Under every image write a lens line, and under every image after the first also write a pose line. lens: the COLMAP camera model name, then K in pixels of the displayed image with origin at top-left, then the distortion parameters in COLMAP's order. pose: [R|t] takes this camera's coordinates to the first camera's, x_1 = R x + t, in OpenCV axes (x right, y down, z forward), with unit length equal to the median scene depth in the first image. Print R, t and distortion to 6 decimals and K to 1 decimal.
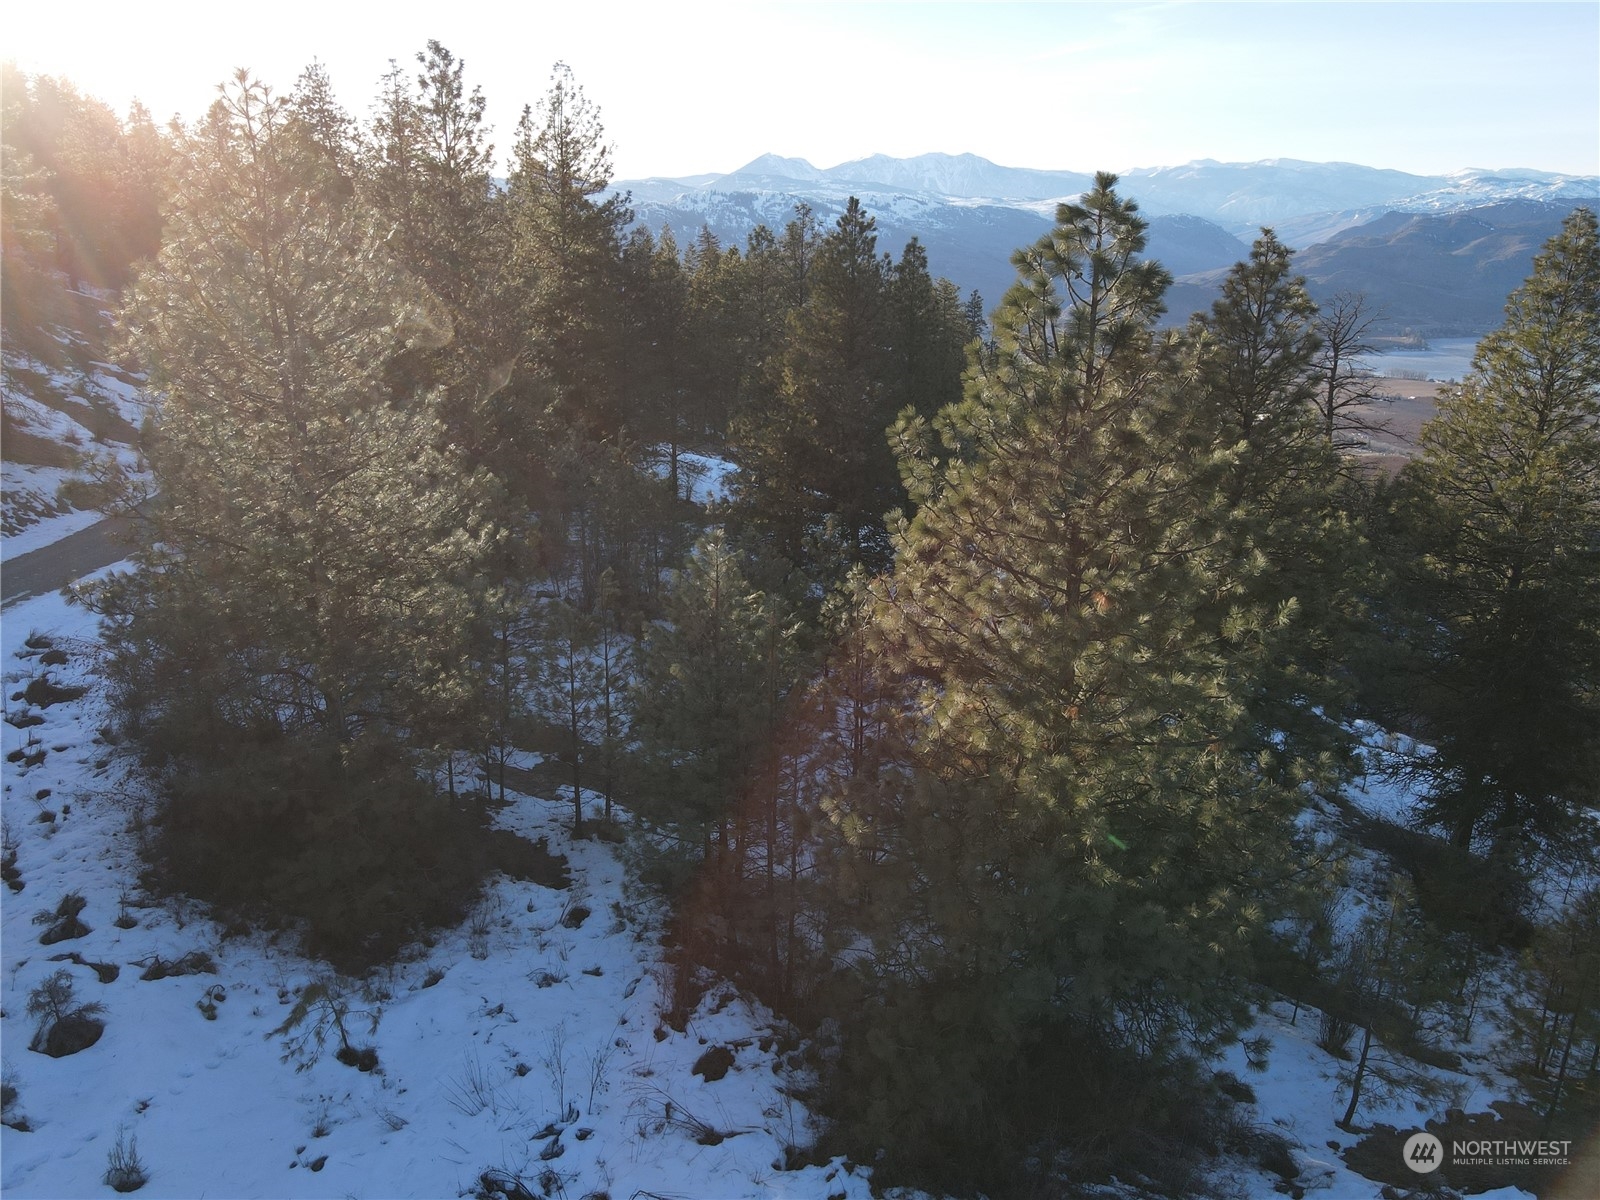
lens RADIAL K [[1172.5, 0, 795.3], [0, 1172.5, 594.8], [0, 0, 1]] dist [0.004974, 0.017983]
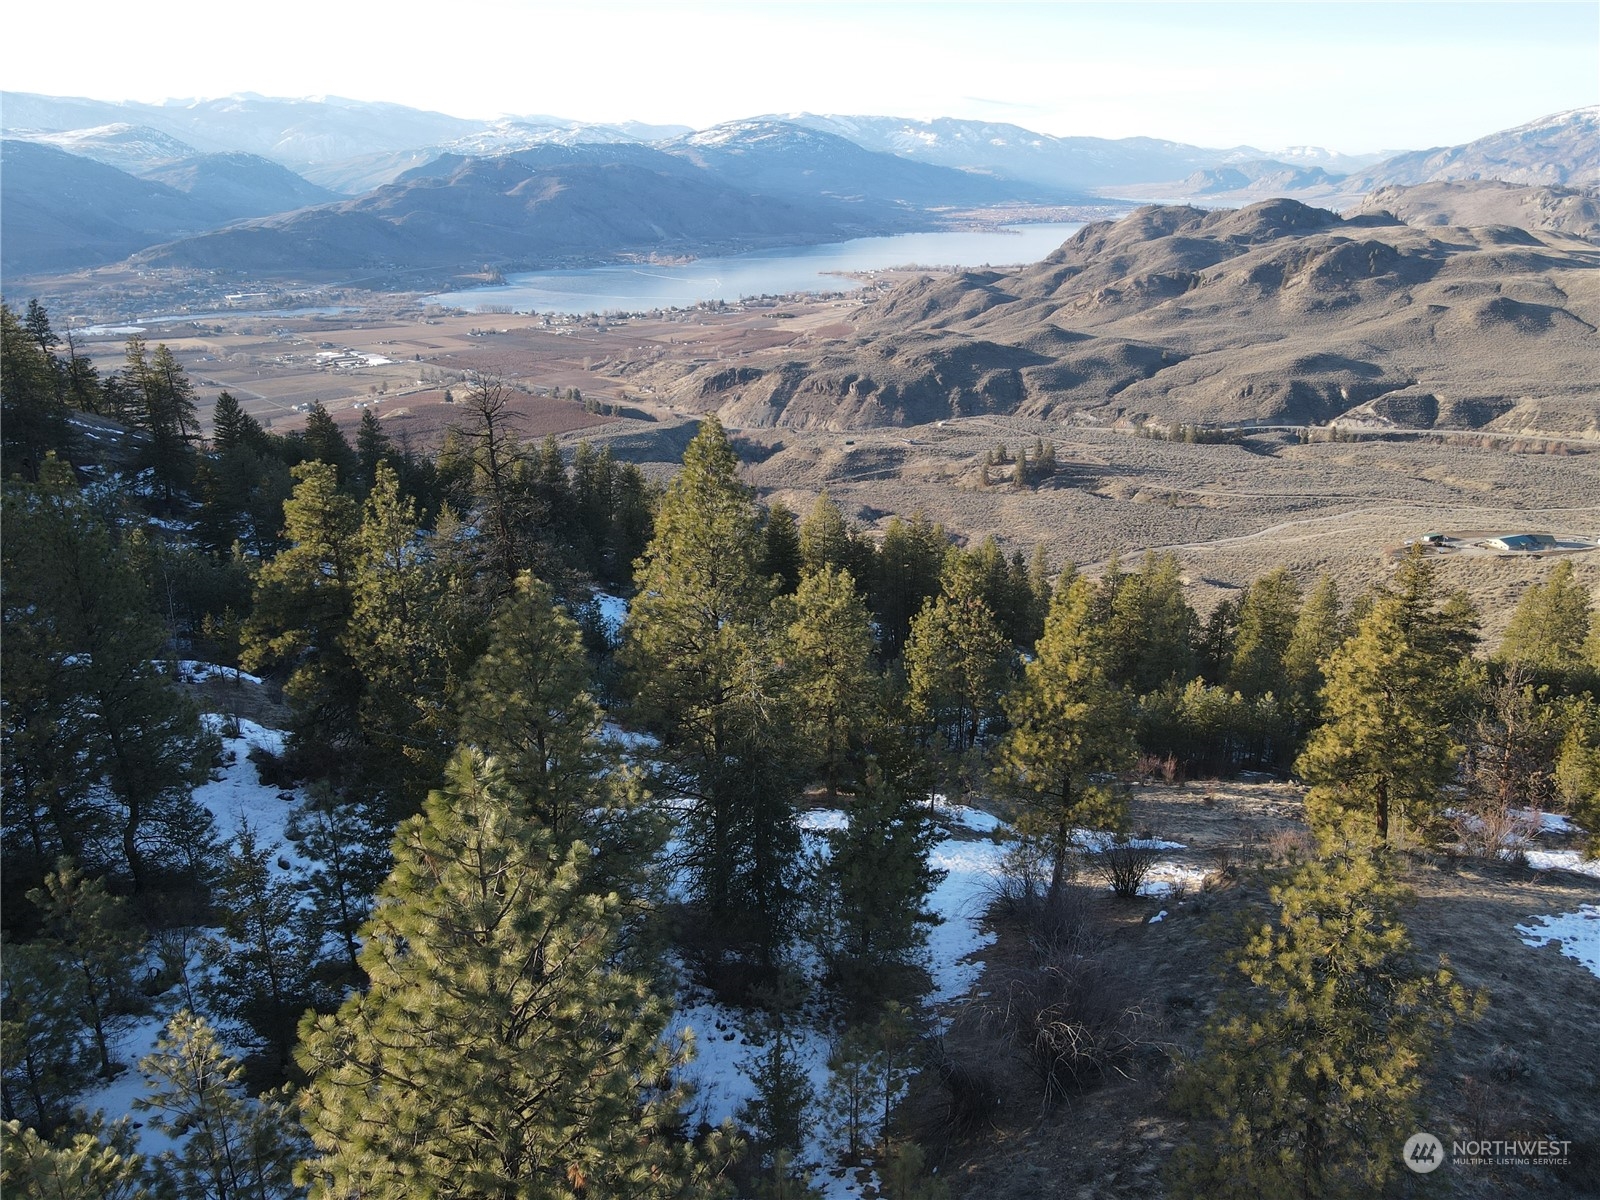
lens RADIAL K [[1172.5, 0, 794.5], [0, 1172.5, 592.3], [0, 0, 1]] dist [0.004974, 0.017983]
pose [[0.751359, -0.223725, 0.620811, -0.077409], [0.195811, 0.973991, 0.114015, -0.333240], [-0.630172, 0.035896, 0.775625, 0.020642]]
